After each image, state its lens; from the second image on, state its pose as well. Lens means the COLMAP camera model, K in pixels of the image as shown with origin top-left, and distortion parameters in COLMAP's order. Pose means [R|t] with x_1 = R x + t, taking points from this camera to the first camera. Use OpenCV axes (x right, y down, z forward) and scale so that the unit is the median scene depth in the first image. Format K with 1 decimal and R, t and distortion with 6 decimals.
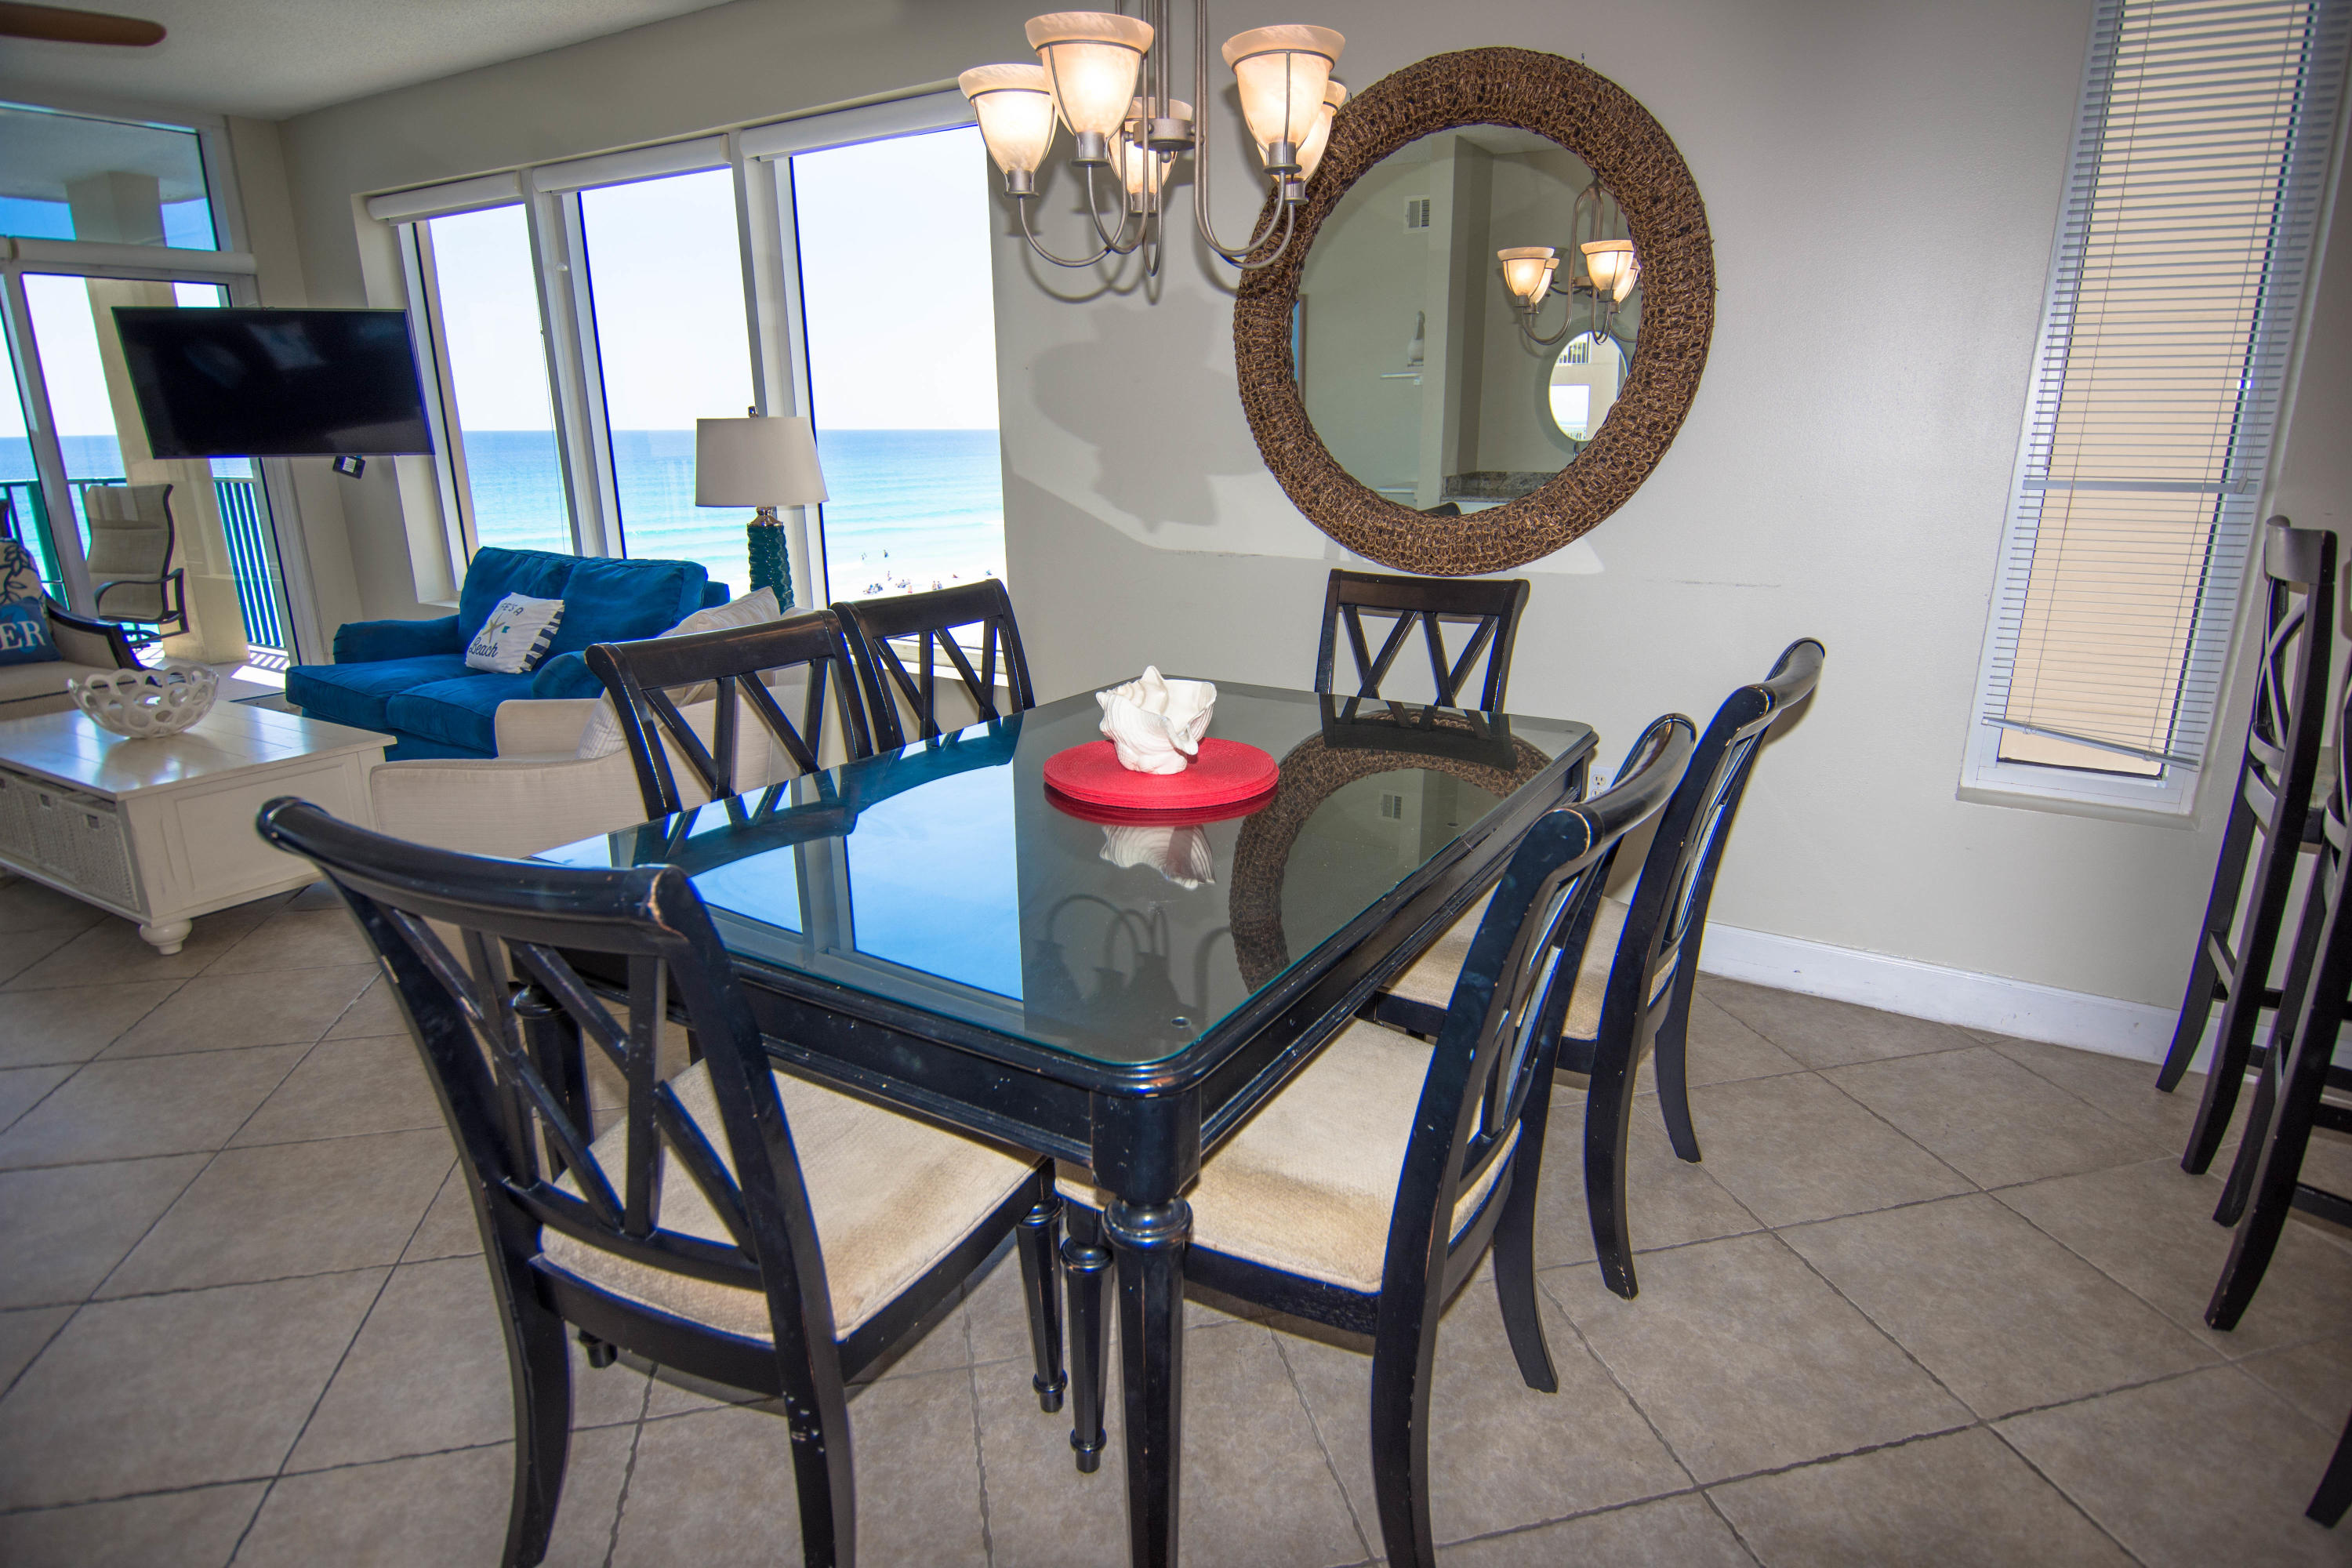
lens RADIAL K [[1236.5, 0, 1198.0], [0, 1236.5, 779.7], [0, 0, 1]] dist [0.002746, -0.018568]
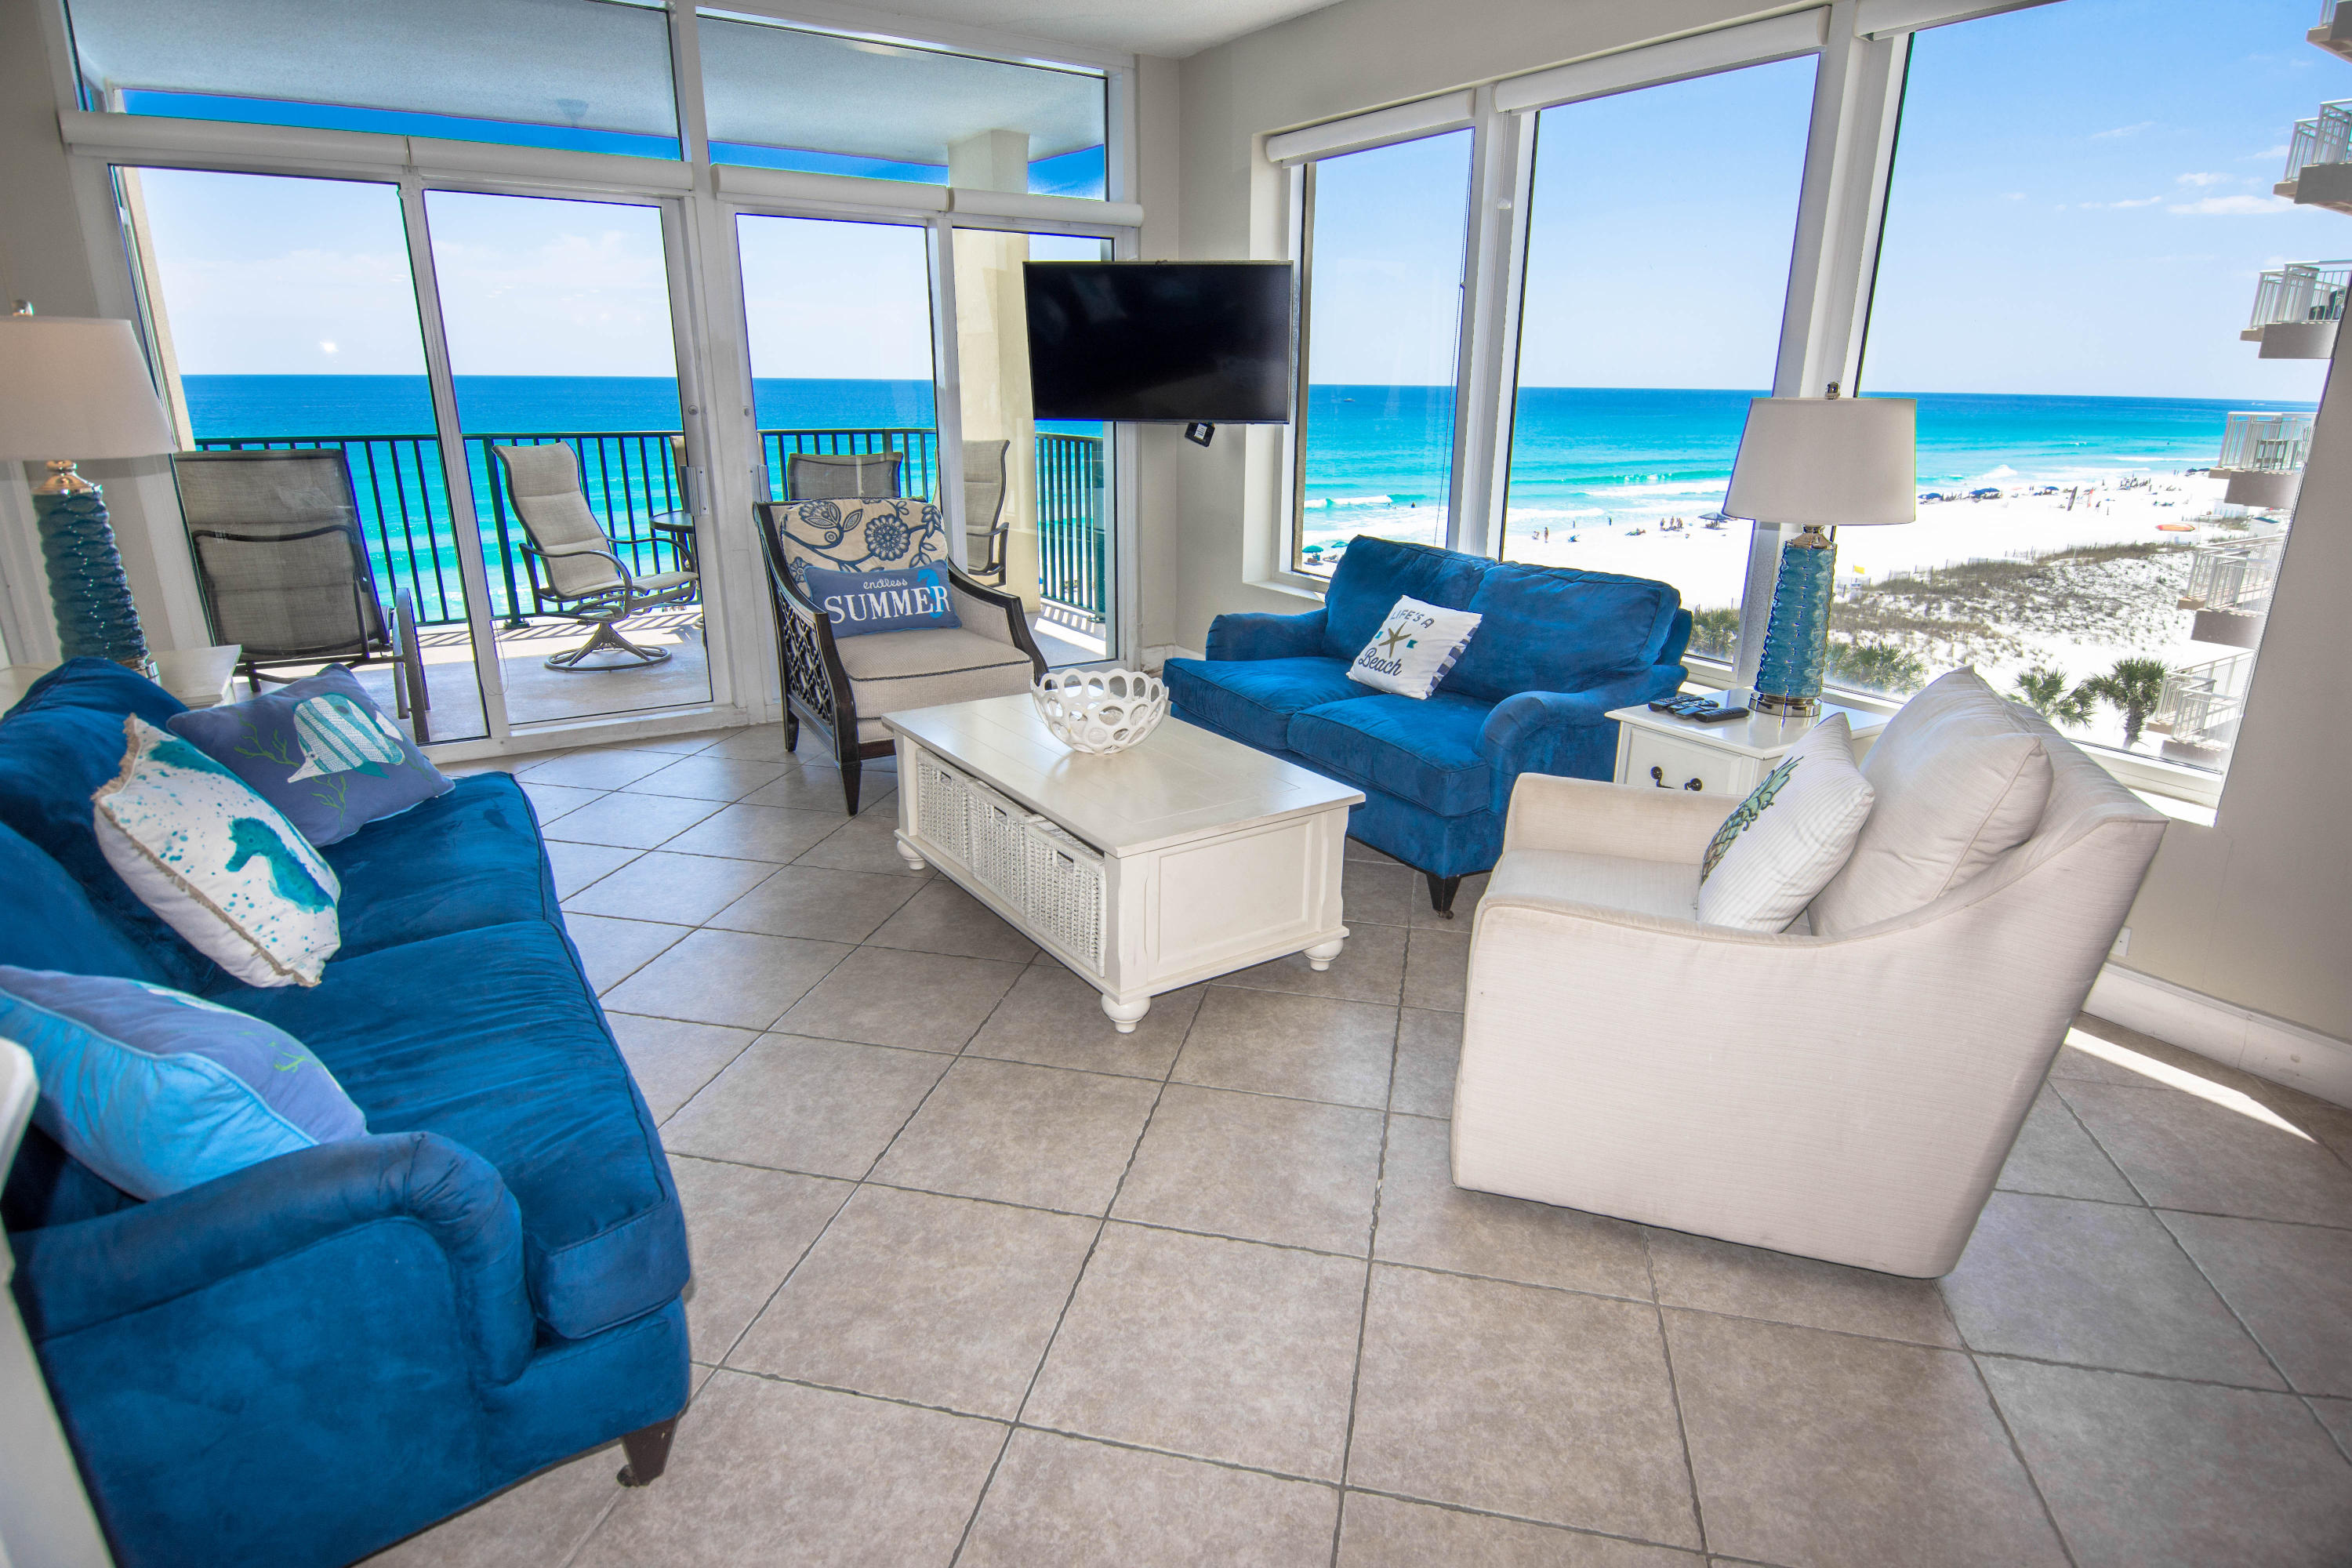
lens RADIAL K [[1236.5, 0, 1198.0], [0, 1236.5, 779.7], [0, 0, 1]] dist [0.002746, -0.018568]
pose [[0.900243, 0.144924, -0.410560, -0.307348], [-0.131832, 0.989443, 0.060193, -0.056971], [0.414949, -0.000064, 0.909845, 0.162001]]
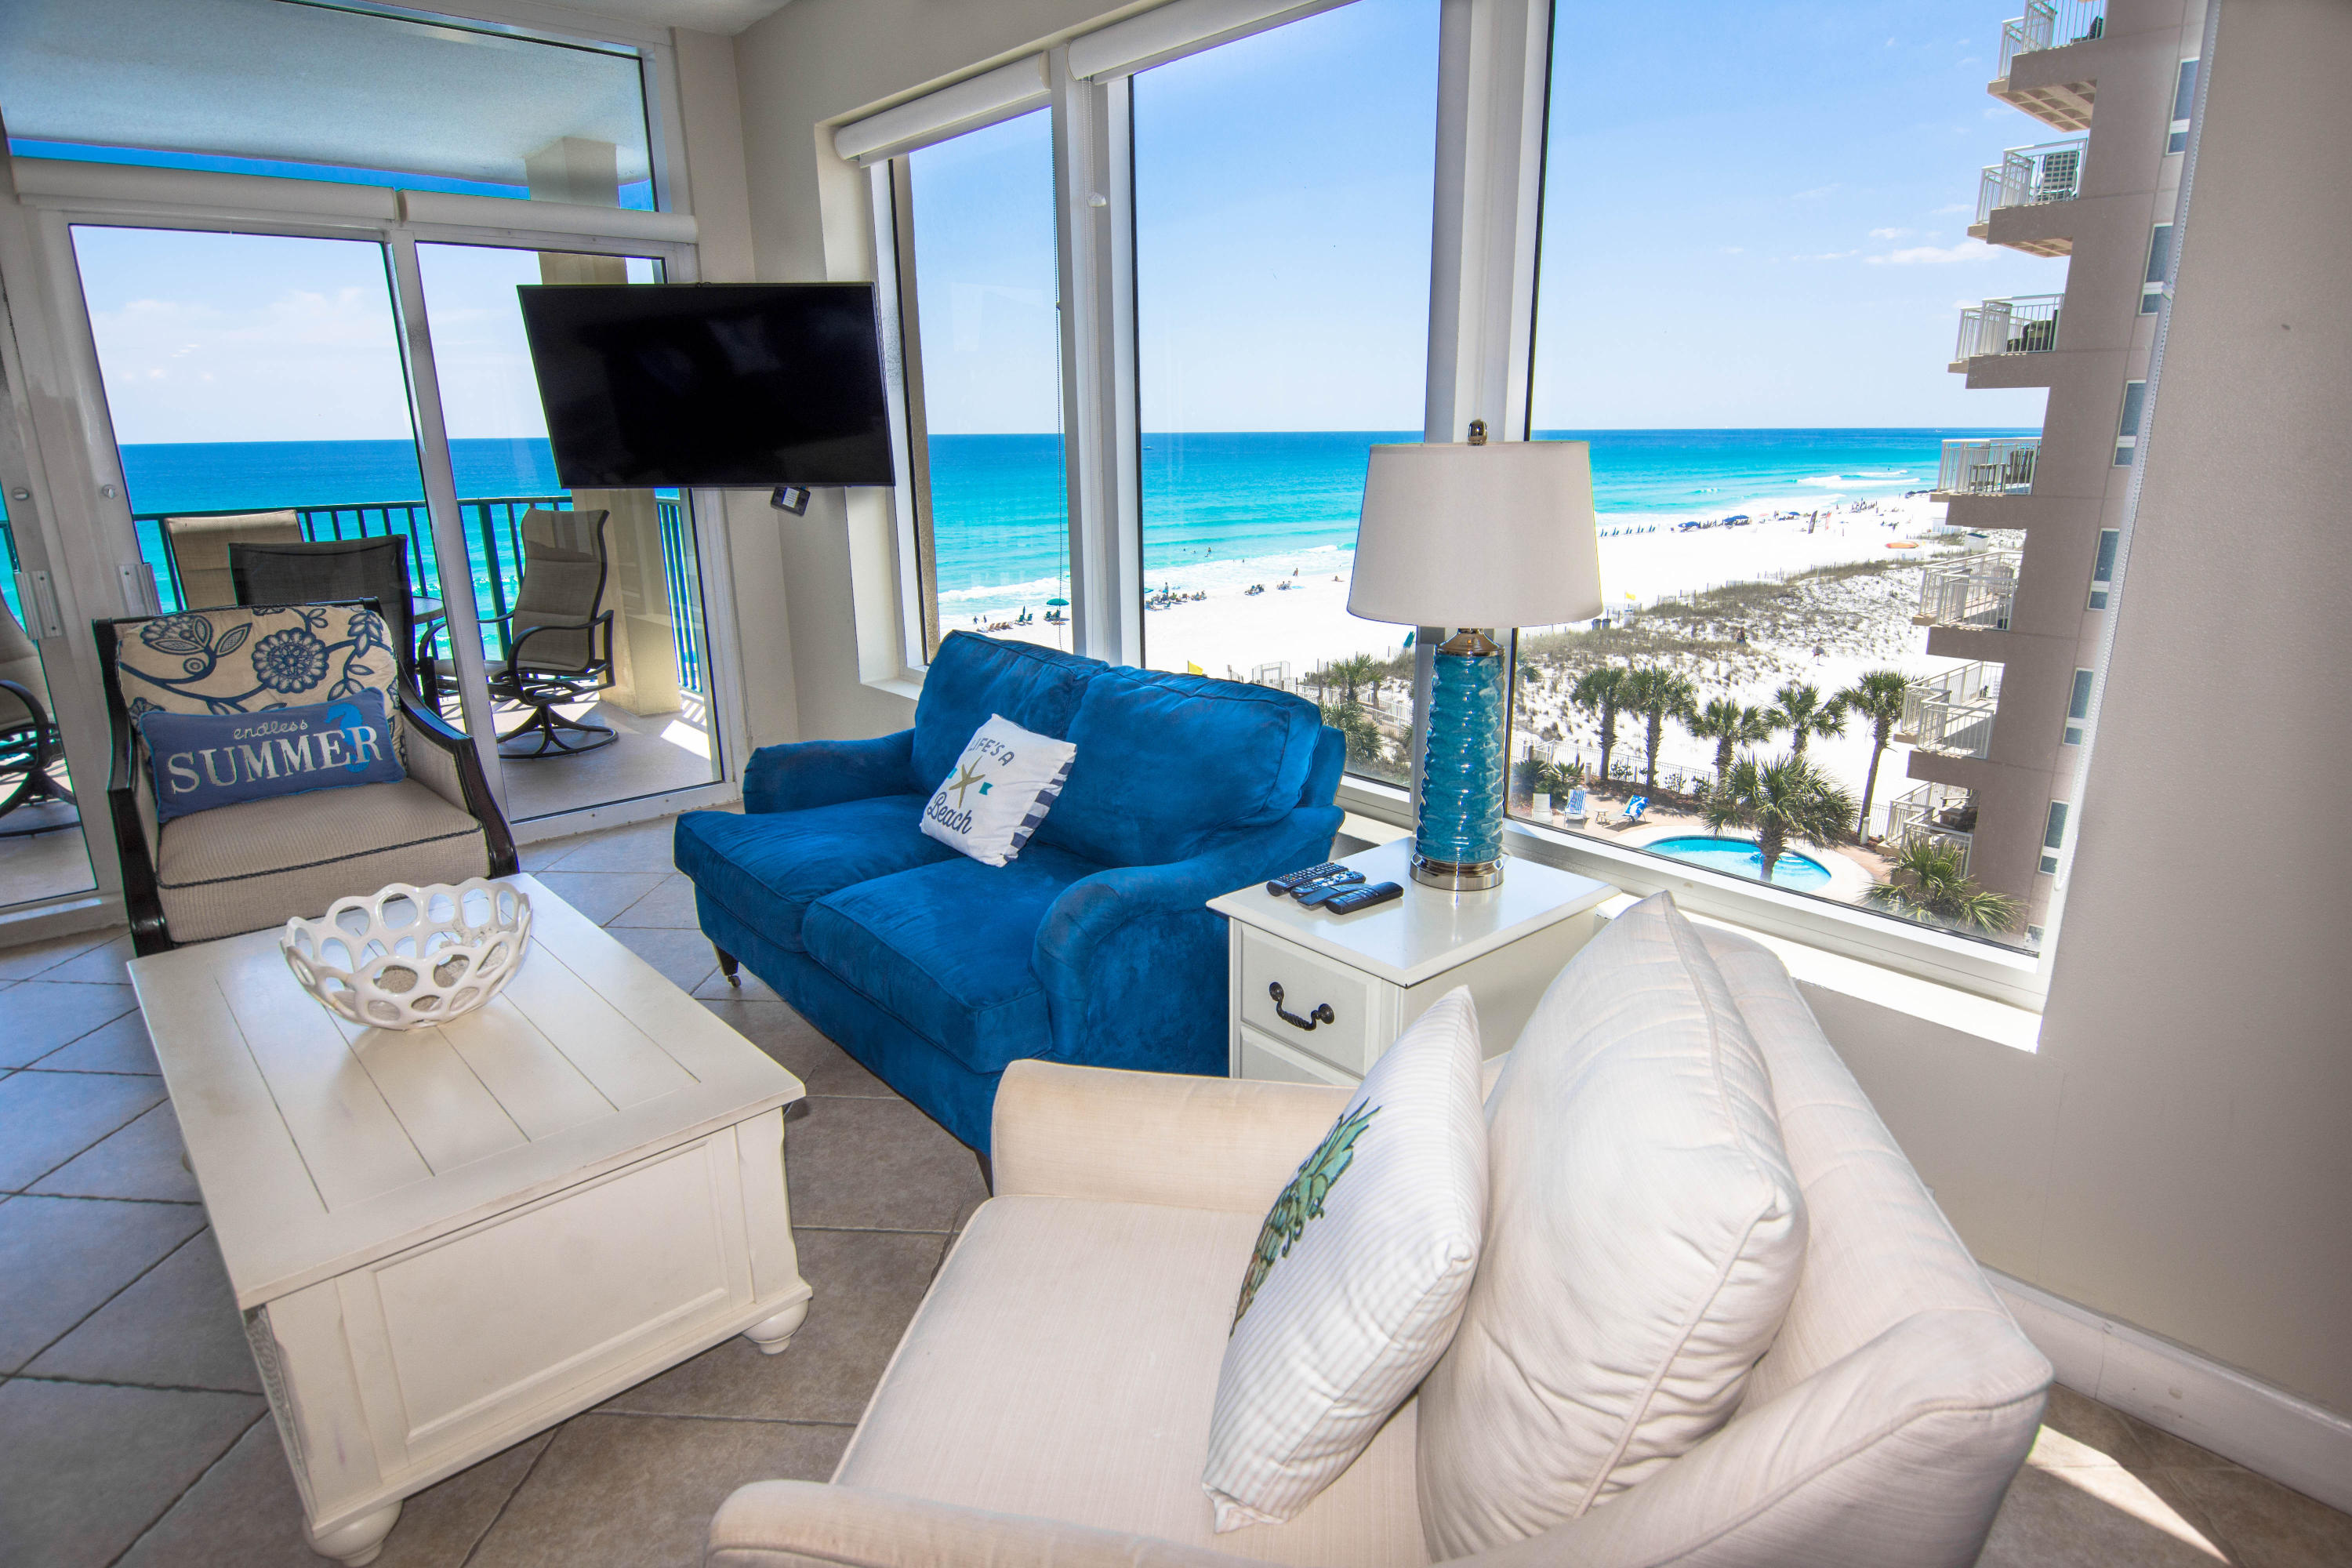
lens RADIAL K [[1236.5, 0, 1198.0], [0, 1236.5, 779.7], [0, 0, 1]] dist [0.002746, -0.018568]
pose [[0.956633, 0.074341, -0.281650, -0.266819], [-0.074754, 0.997159, 0.009295, -0.128594], [0.281541, 0.012163, 0.959472, 0.410596]]
